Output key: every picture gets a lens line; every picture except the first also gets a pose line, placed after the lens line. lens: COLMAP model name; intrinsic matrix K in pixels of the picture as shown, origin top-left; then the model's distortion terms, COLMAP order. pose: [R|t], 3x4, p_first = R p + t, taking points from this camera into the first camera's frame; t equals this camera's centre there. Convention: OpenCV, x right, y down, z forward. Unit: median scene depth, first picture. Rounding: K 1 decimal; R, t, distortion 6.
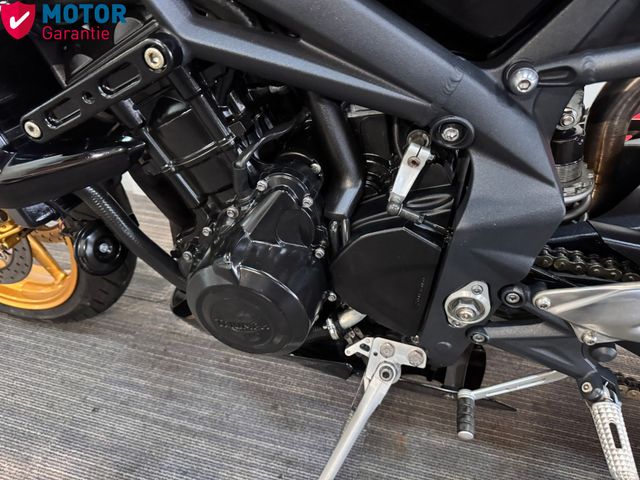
lens RADIAL K [[451.3, 0, 320.4], [0, 451.3, 236.6], [0, 0, 1]] dist [0.049003, -0.067984]
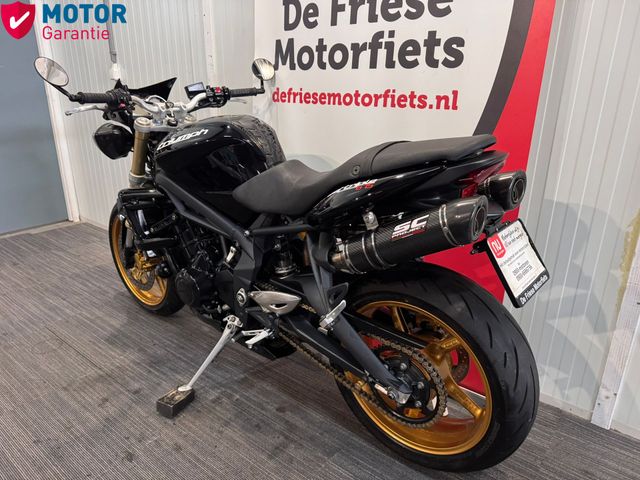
lens RADIAL K [[451.3, 0, 322.5], [0, 451.3, 241.0], [0, 0, 1]] dist [0.049003, -0.067984]
pose [[0.919226, 0.133561, -0.370385, 2.058771], [-0.239494, 0.936339, -0.256734, 0.480304], [0.312516, 0.324702, 0.892694, -1.898196]]
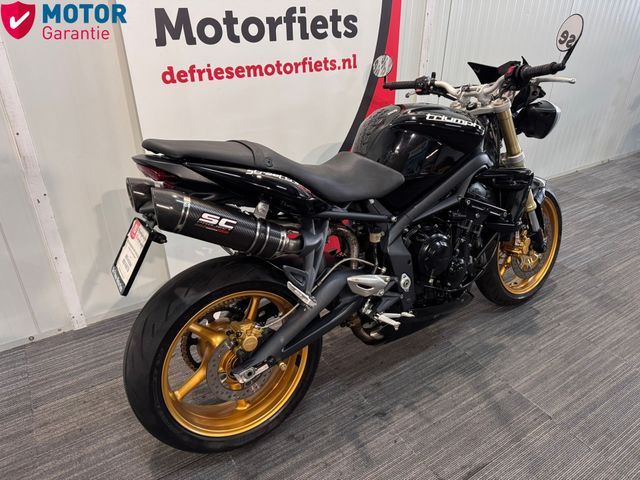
lens RADIAL K [[451.3, 0, 320.4], [0, 451.3, 243.6], [0, 0, 1]] dist [0.049003, -0.067984]
pose [[0.673894, -0.361448, 0.644377, -2.171921], [0.435506, 0.898865, 0.048742, -0.215707], [-0.596826, 0.247783, 0.763153, -1.883300]]
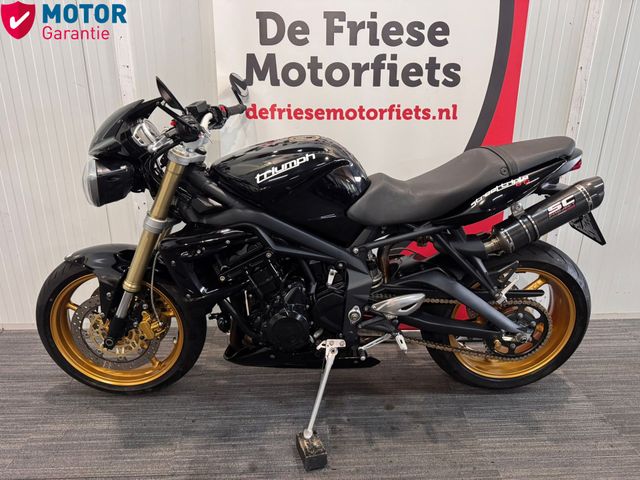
lens RADIAL K [[451.3, 0, 323.6], [0, 451.3, 241.8], [0, 0, 1]] dist [0.049003, -0.067984]
pose [[0.950547, -0.099142, 0.294331, -0.816472], [0.184684, 0.942359, -0.279018, 0.534732], [-0.249703, 0.319578, 0.914067, -2.146312]]
